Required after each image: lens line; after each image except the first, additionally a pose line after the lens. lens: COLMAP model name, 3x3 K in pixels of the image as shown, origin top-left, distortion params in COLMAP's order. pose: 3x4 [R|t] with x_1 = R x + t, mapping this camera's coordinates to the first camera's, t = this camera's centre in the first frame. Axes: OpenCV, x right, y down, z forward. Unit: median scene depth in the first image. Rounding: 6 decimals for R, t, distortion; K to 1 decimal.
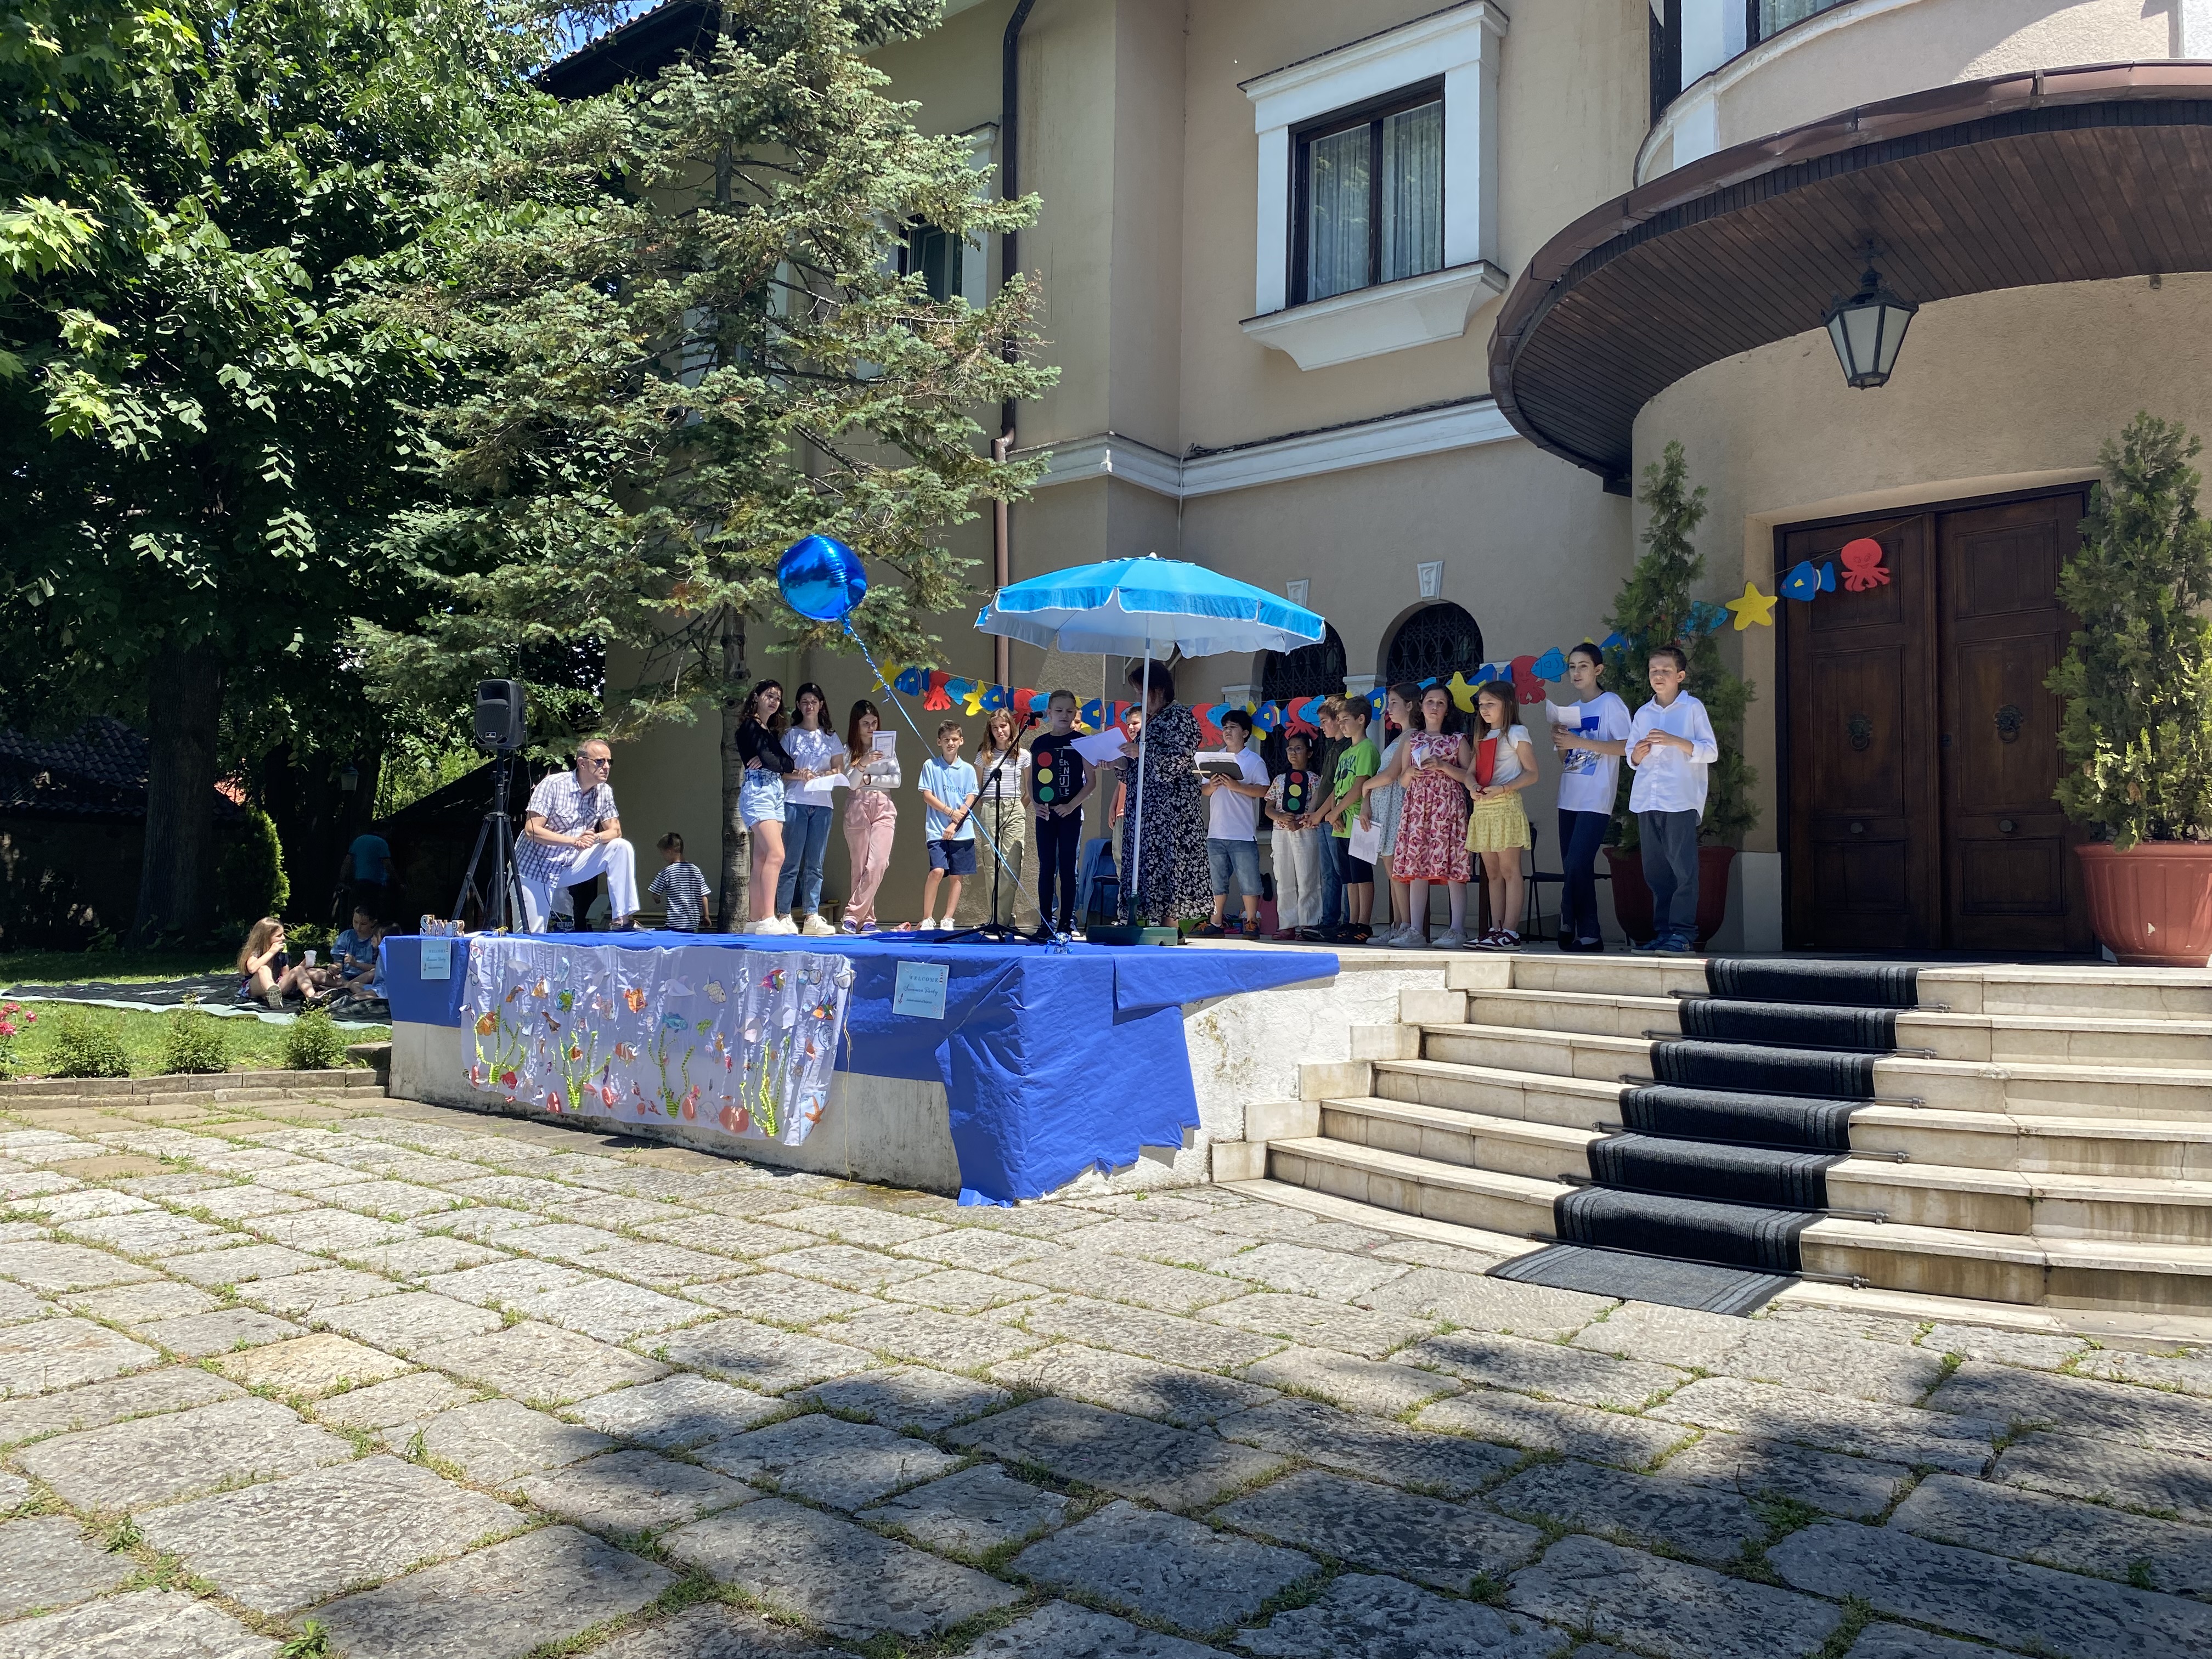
lens RADIAL K [[1742.3, 0, 1106.0], [0, 1742.3, 829.5], [0, 0, 1]] dist [0.009825, 0.006439]
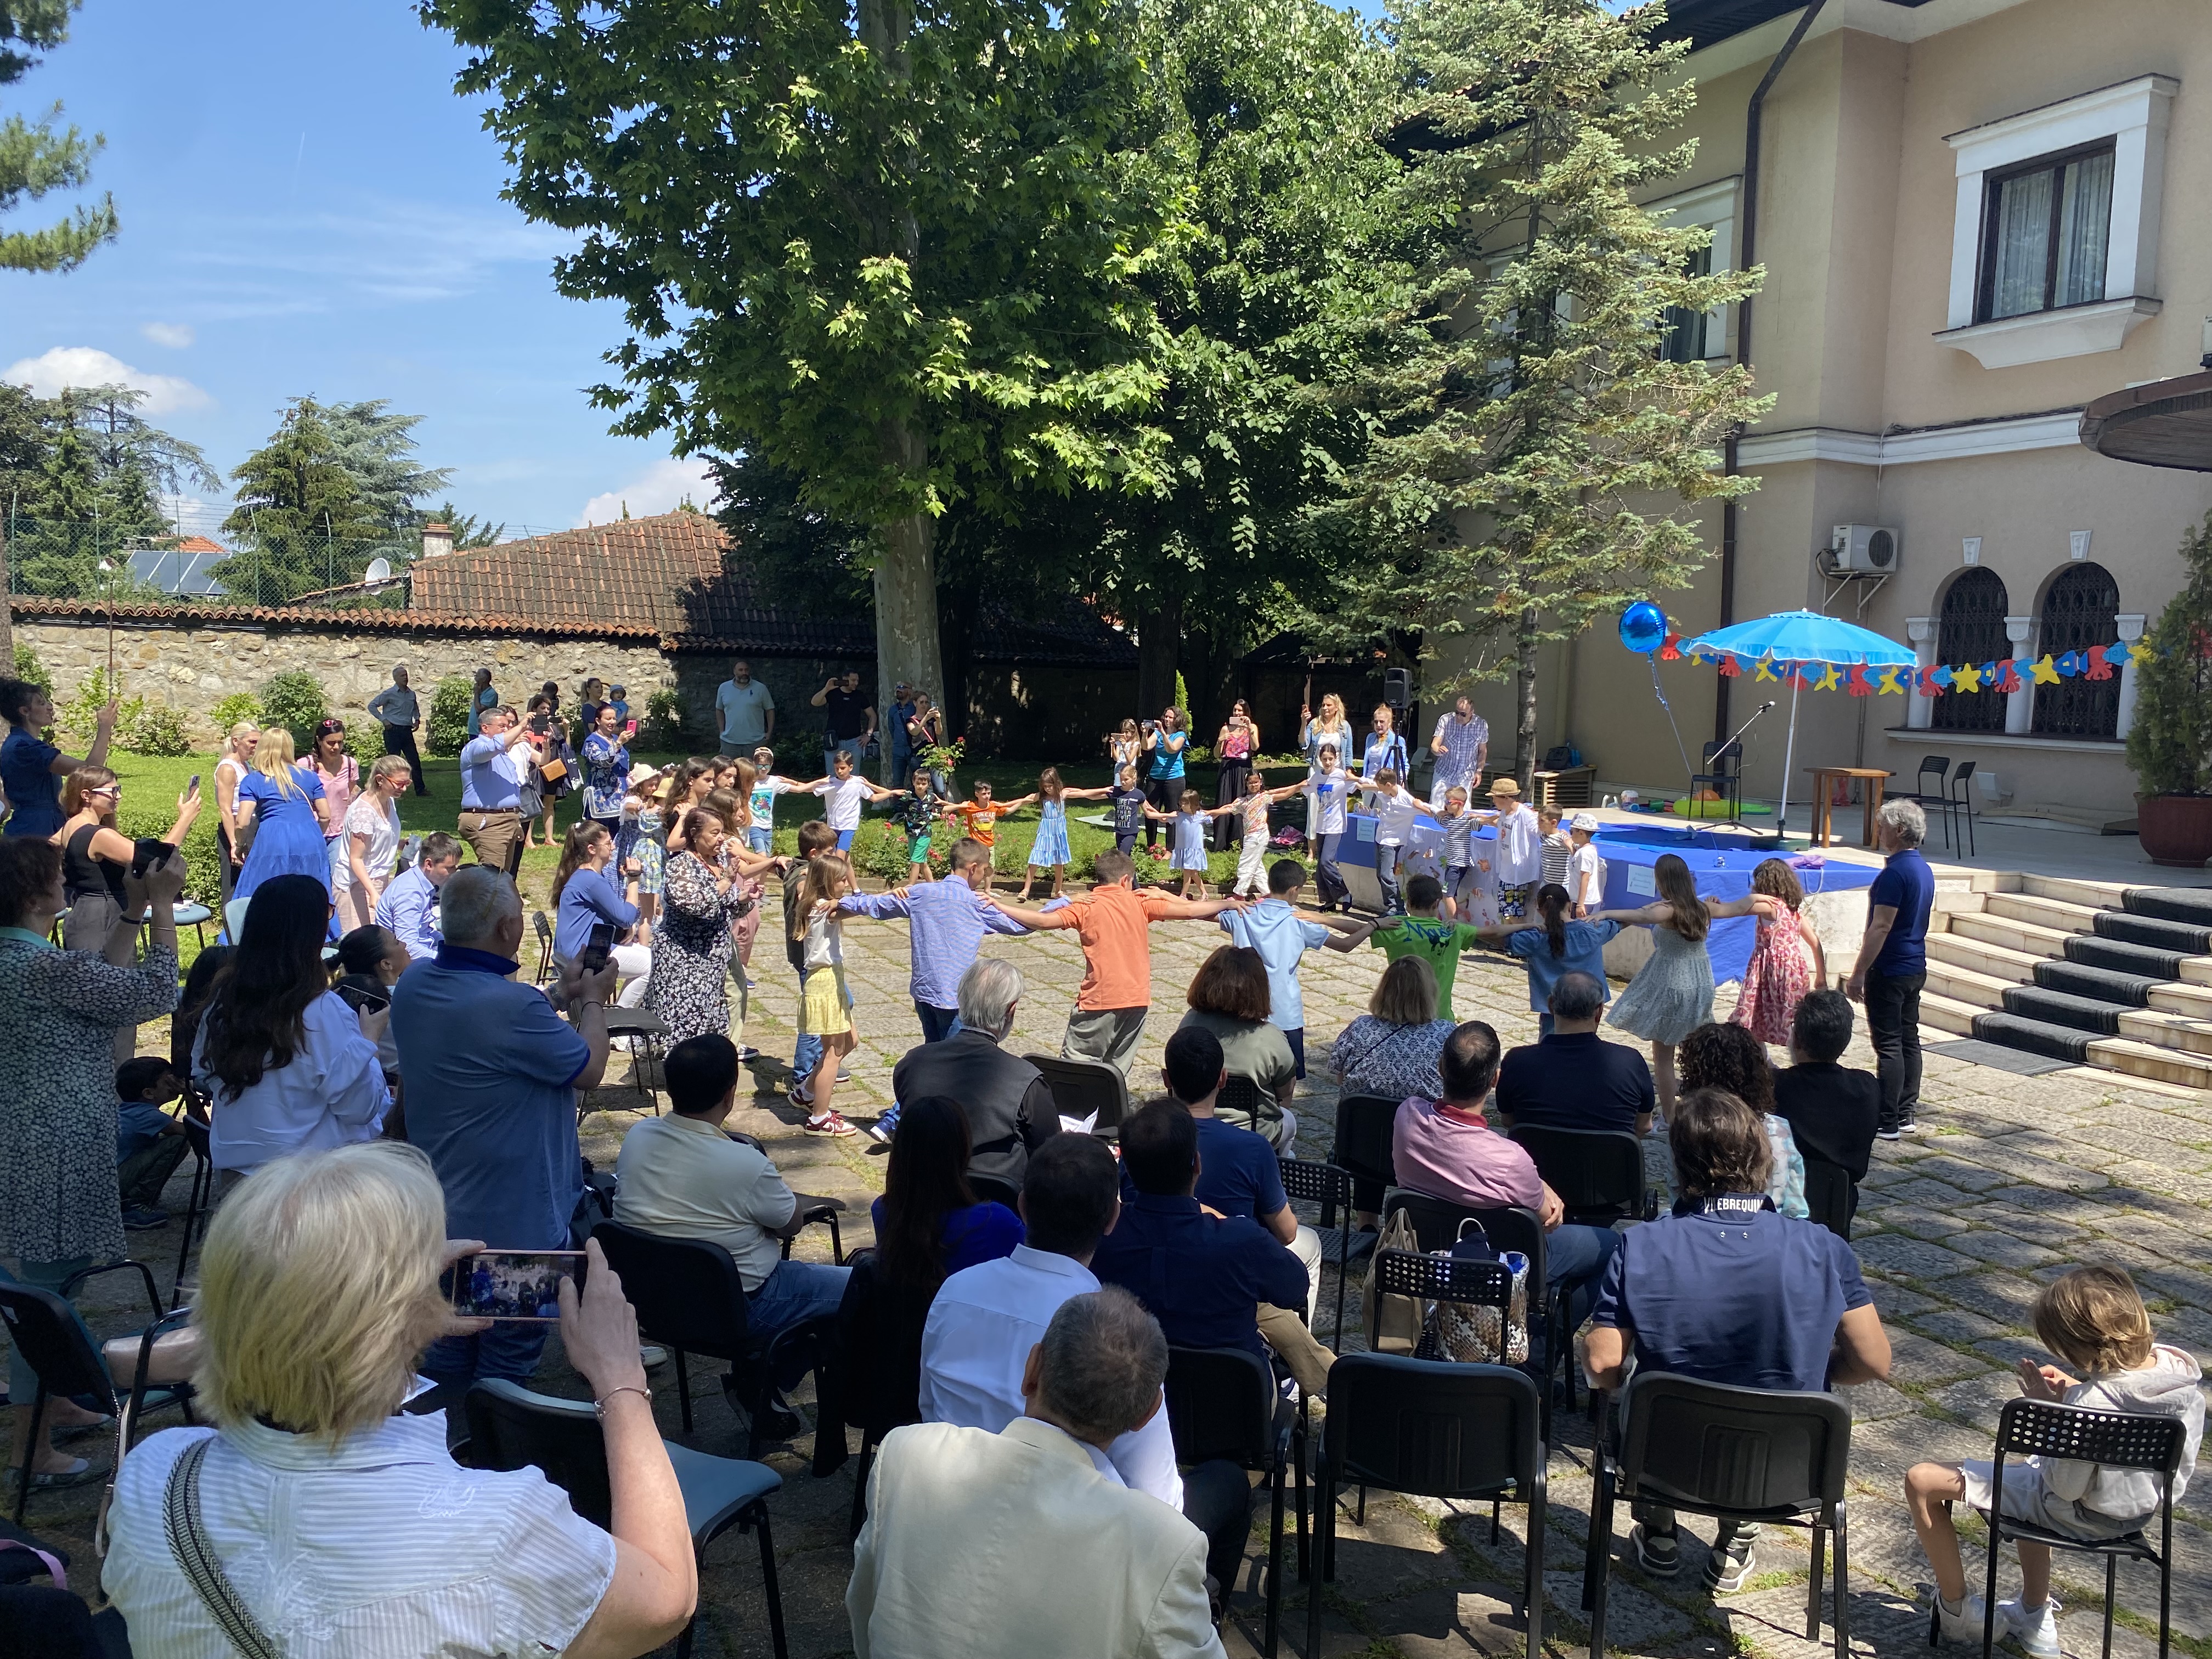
lens RADIAL K [[1733.6, 0, 1106.0], [0, 1733.6, 829.5], [0, 0, 1]] dist [-0.004418, -0.039698]
pose [[0.911877, 0.054615, -0.406815, 0.064439], [-0.003066, 0.991987, 0.126304, -0.100098], [0.410453, -0.113926, 0.904737, -0.474103]]
